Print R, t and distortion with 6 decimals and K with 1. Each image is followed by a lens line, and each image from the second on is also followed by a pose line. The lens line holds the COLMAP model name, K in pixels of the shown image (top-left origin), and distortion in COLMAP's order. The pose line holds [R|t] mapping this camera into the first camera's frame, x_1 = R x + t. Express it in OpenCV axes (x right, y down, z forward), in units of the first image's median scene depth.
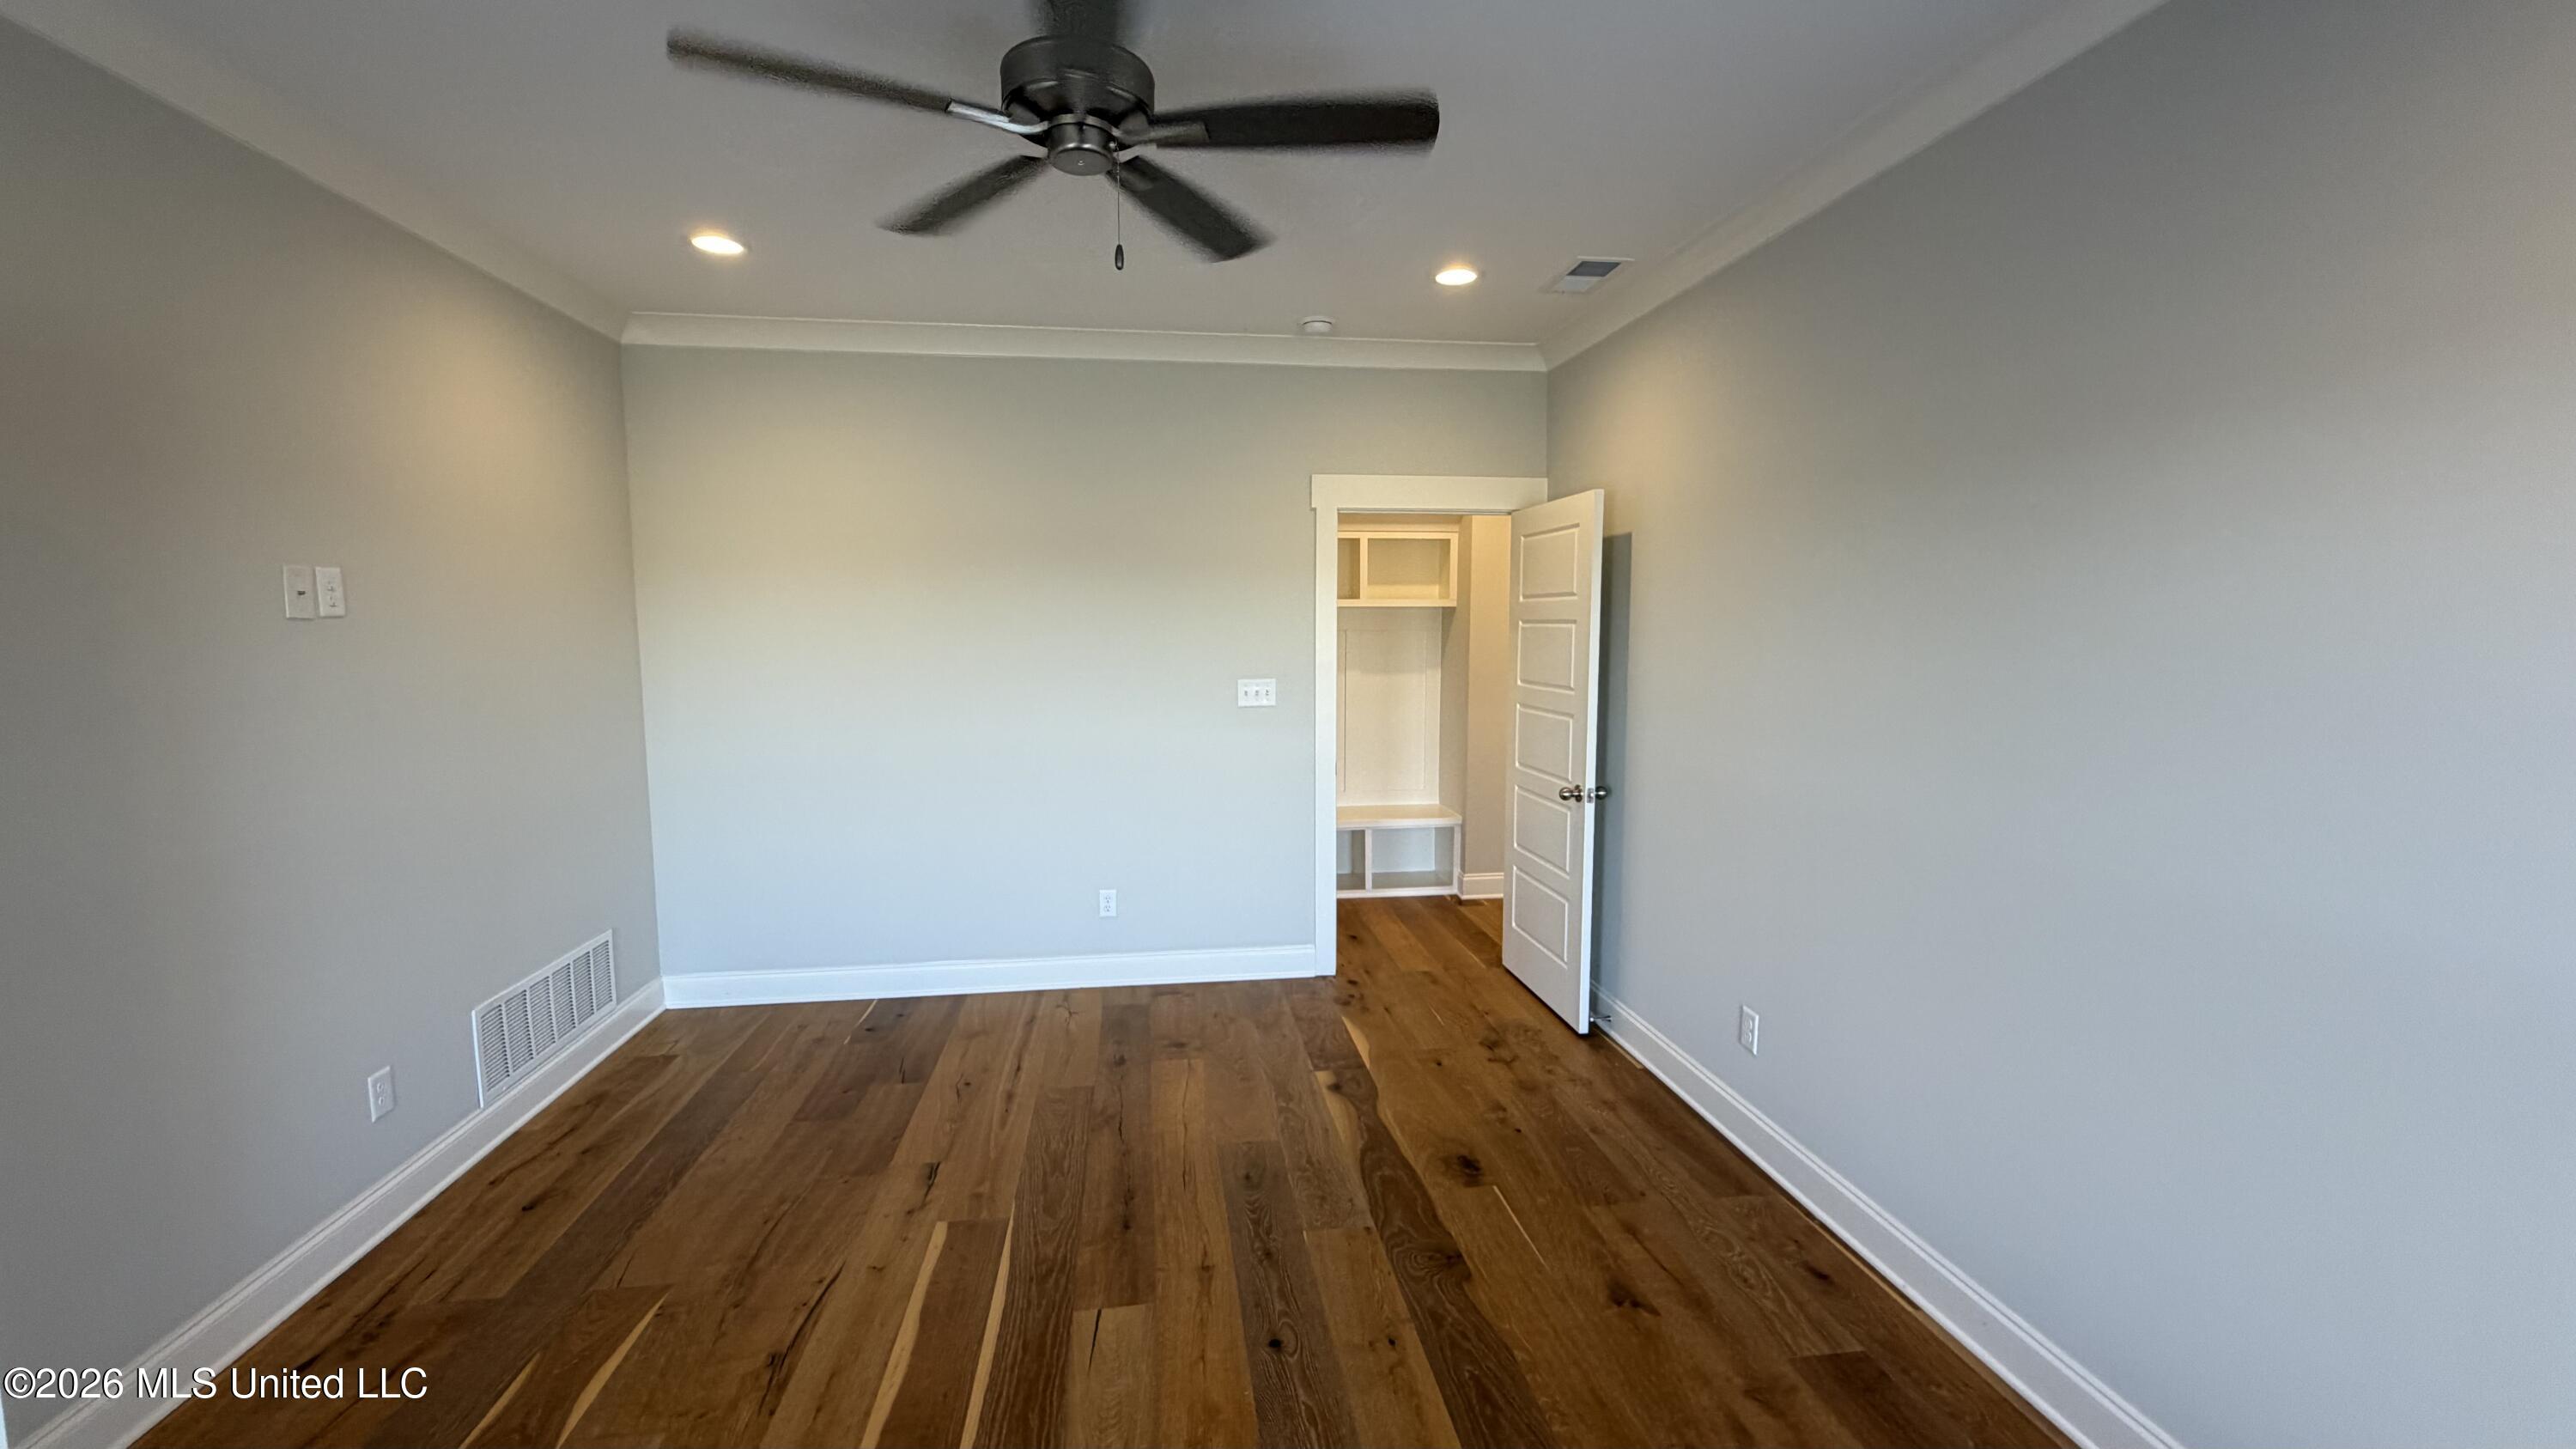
lens RADIAL K [[1034.7, 0, 1283.5], [0, 1034.7, 719.1], [0, 0, 1]] dist [0.001707, 0.000065]
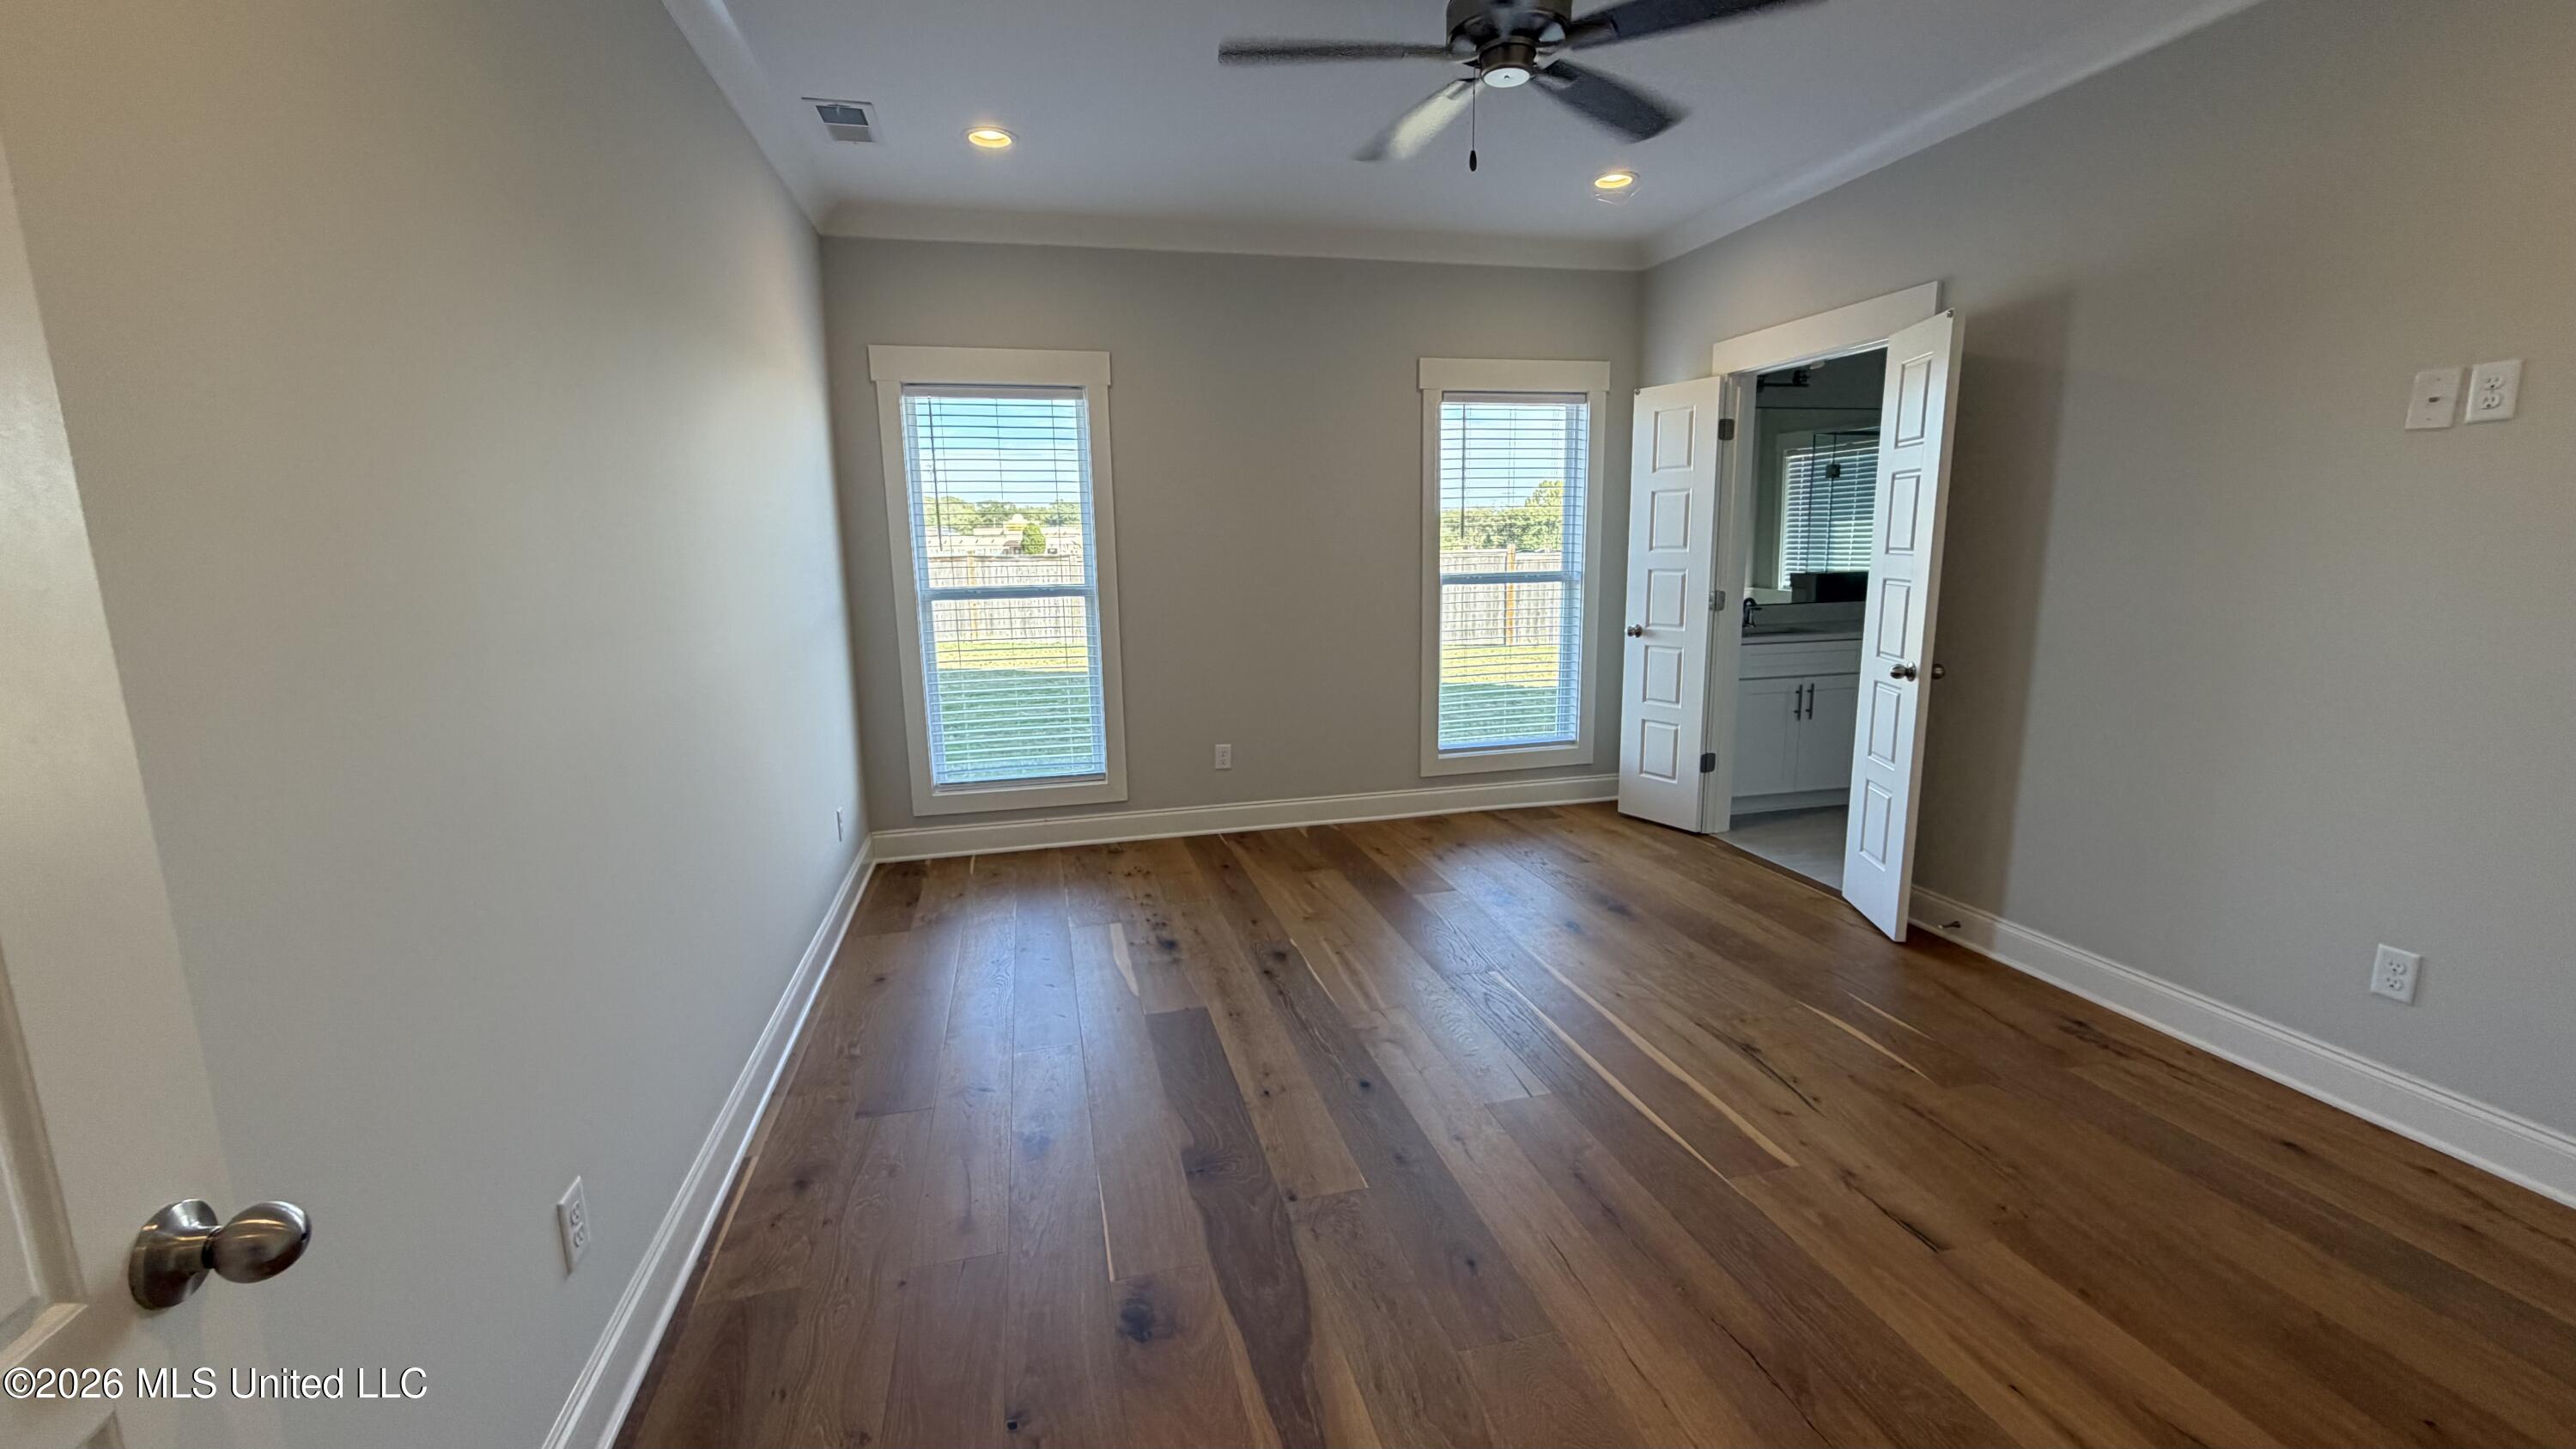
lens RADIAL K [[1036.7, 0, 1283.2], [0, 1036.7, 730.6], [0, 0, 1]] dist [-0.007811, -0.000280]
pose [[-0.994230, 0.038559, -0.100096, 0.139850], [0.009870, 0.962084, 0.272576, -0.079305], [0.106811, 0.270015, -0.956913, 1.500186]]
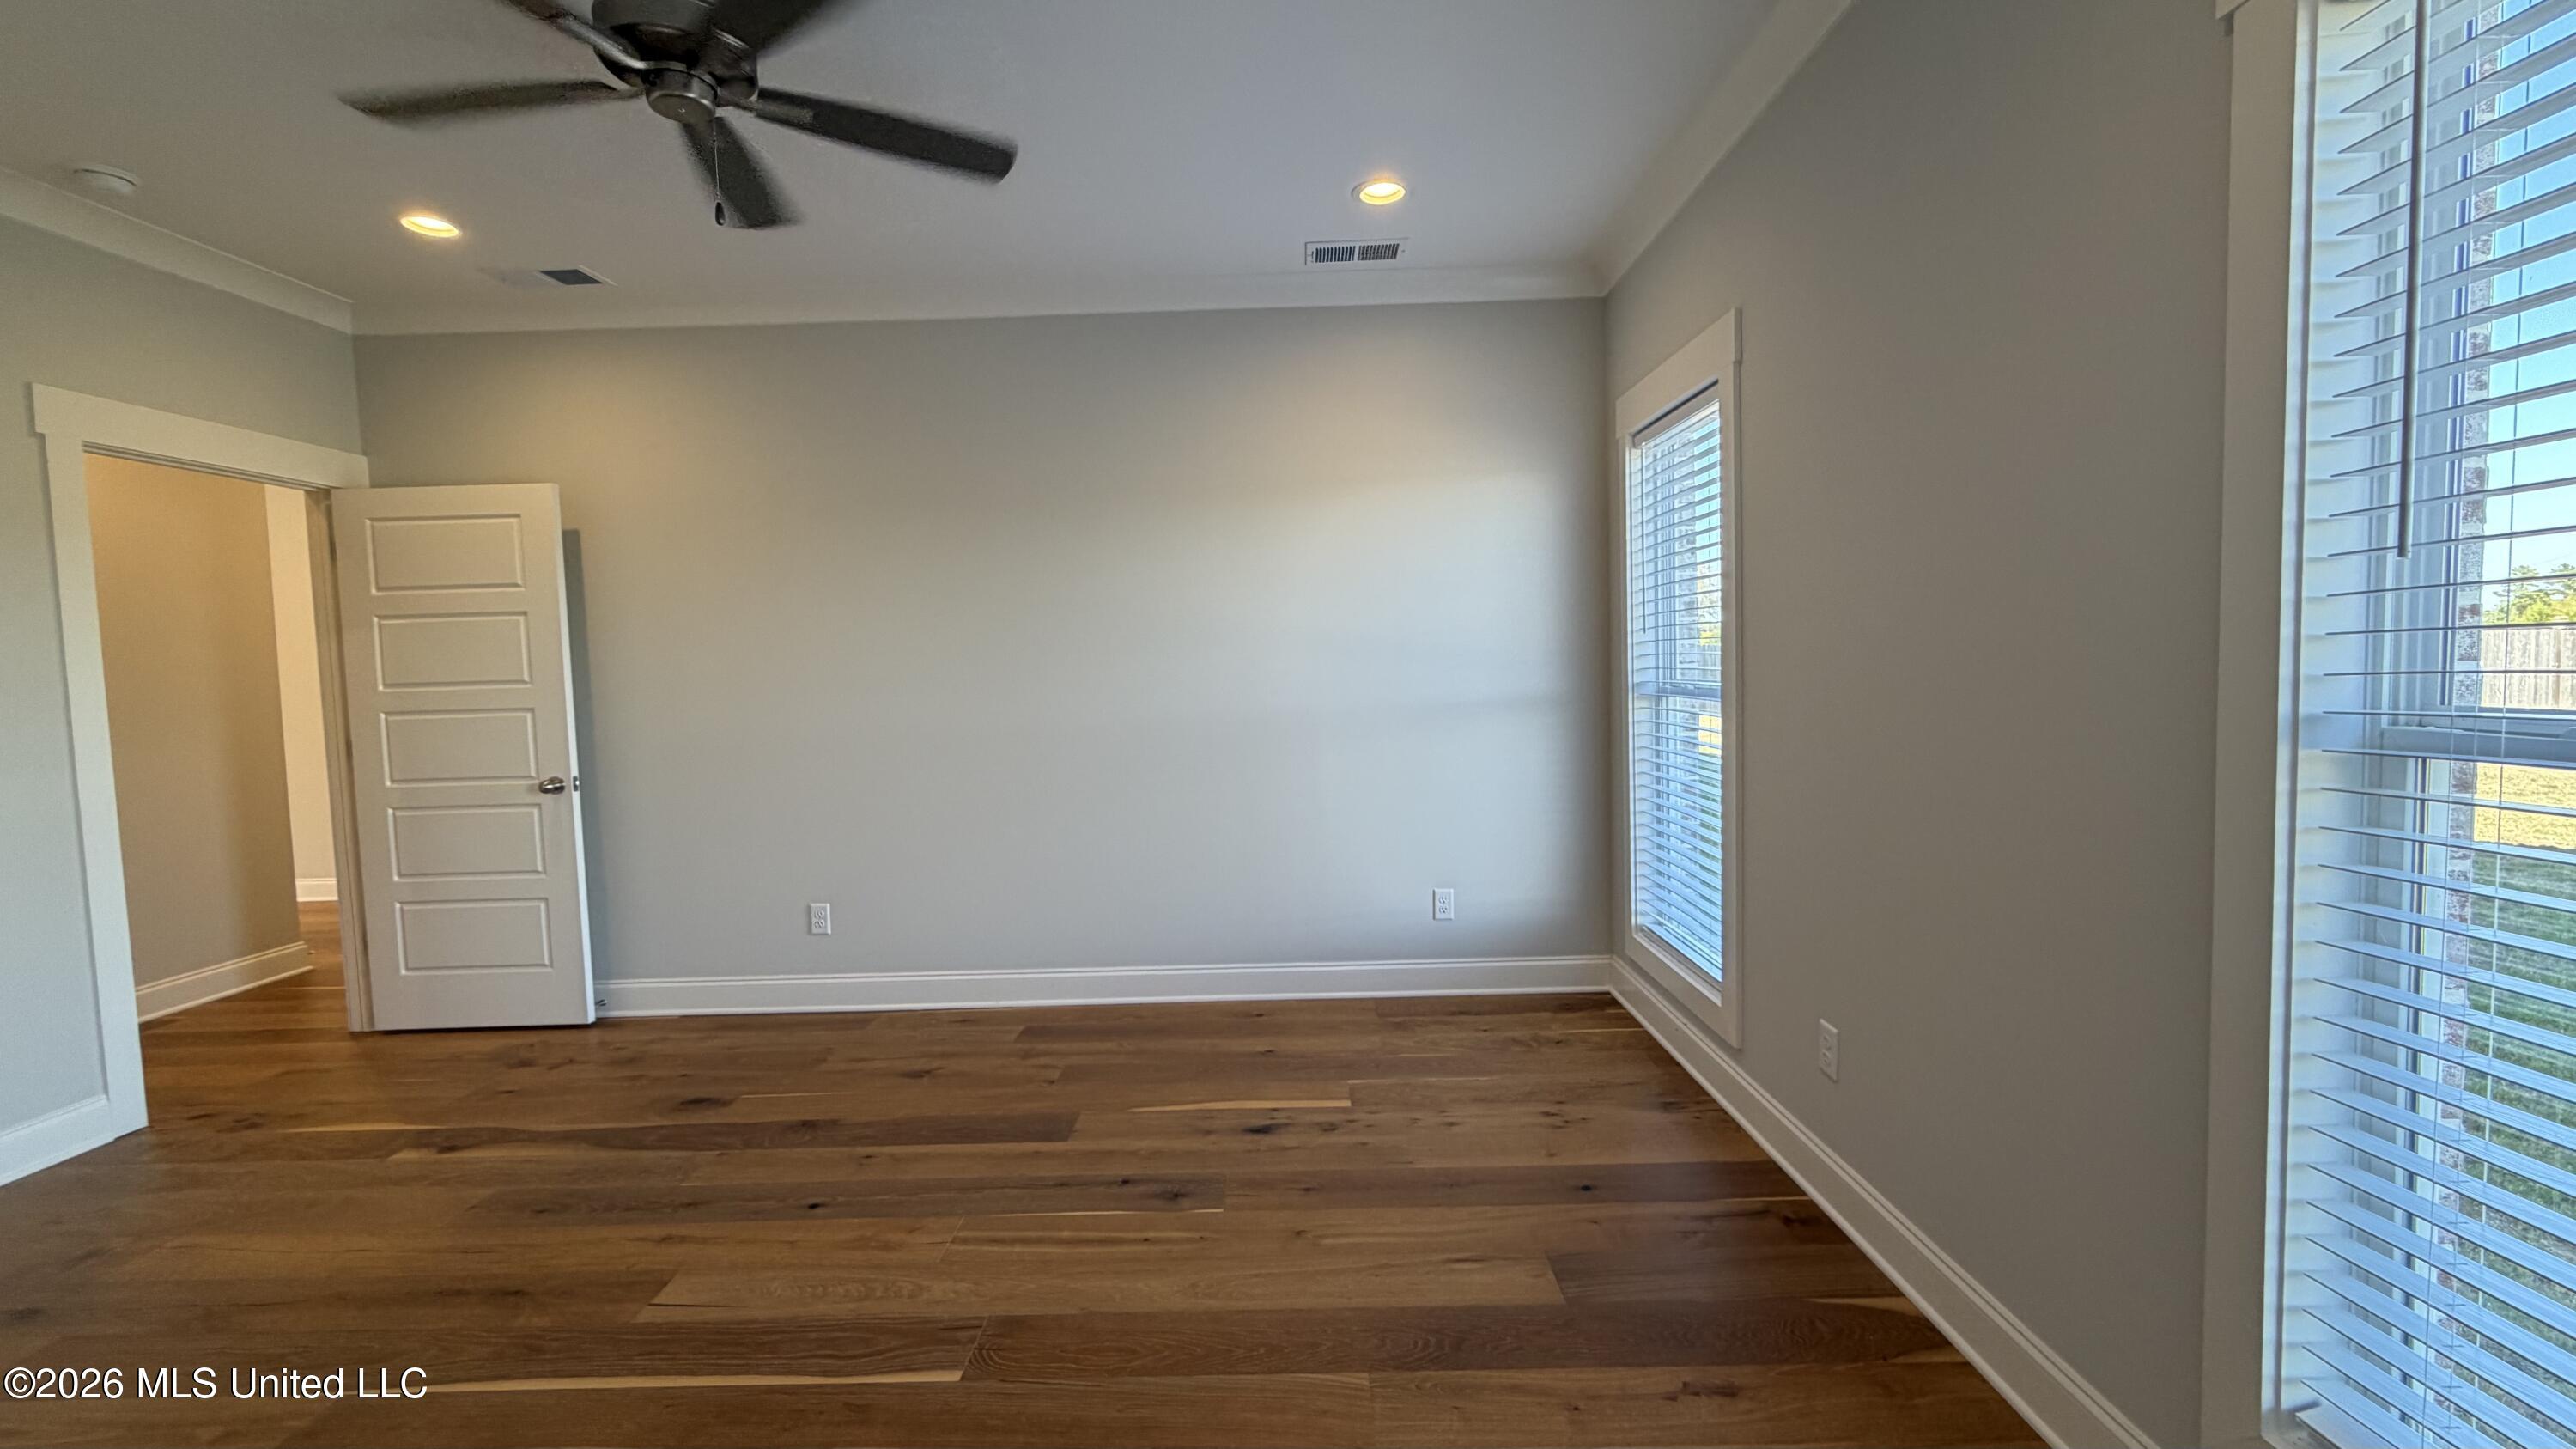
lens RADIAL K [[1036.7, 0, 1283.2], [0, 1036.7, 730.6], [0, 0, 1]] dist [-0.007811, -0.000280]
pose [[0.144962, -0.065809, 0.987246, -0.756187], [0.122860, 0.991261, 0.048037, 0.073912], [-0.981780, 0.114330, 0.151781, 0.200901]]
